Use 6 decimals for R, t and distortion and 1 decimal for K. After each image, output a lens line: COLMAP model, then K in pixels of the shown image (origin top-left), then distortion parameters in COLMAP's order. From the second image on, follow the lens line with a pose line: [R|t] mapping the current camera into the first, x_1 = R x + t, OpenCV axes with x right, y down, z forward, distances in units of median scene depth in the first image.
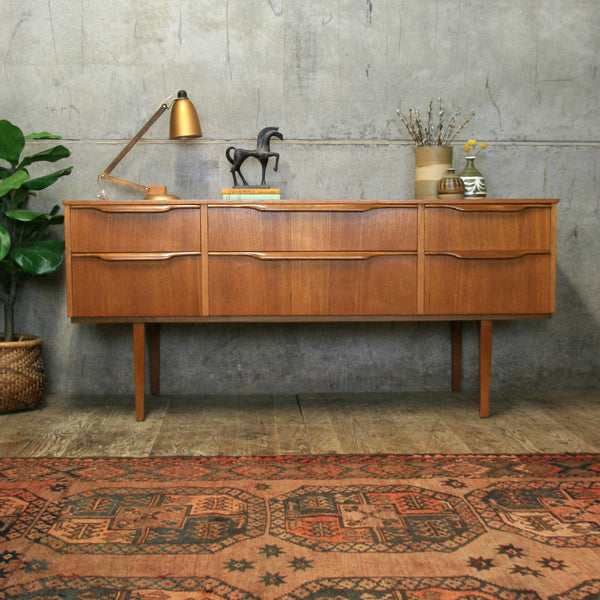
lens RADIAL K [[1202.4, 0, 300.0], [0, 1202.4, 300.0], [0, 0, 1]] dist [-0.052607, -0.035683]
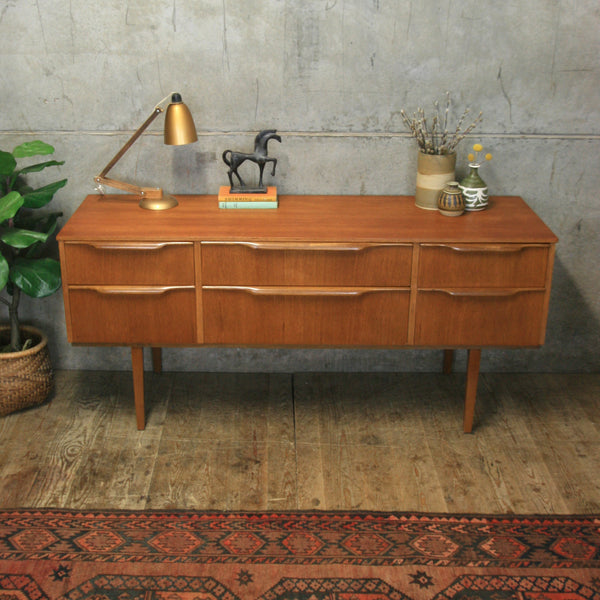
lens RADIAL K [[1166.1, 0, 263.8], [0, 1166.1, 360.7], [0, 0, 1]] dist [-0.066026, 0.051792]
pose [[0.998063, 0.028698, -0.055192, 0.028122], [-0.007022, 0.933530, 0.358432, -0.298576], [0.061809, -0.357350, 0.931923, 0.059570]]
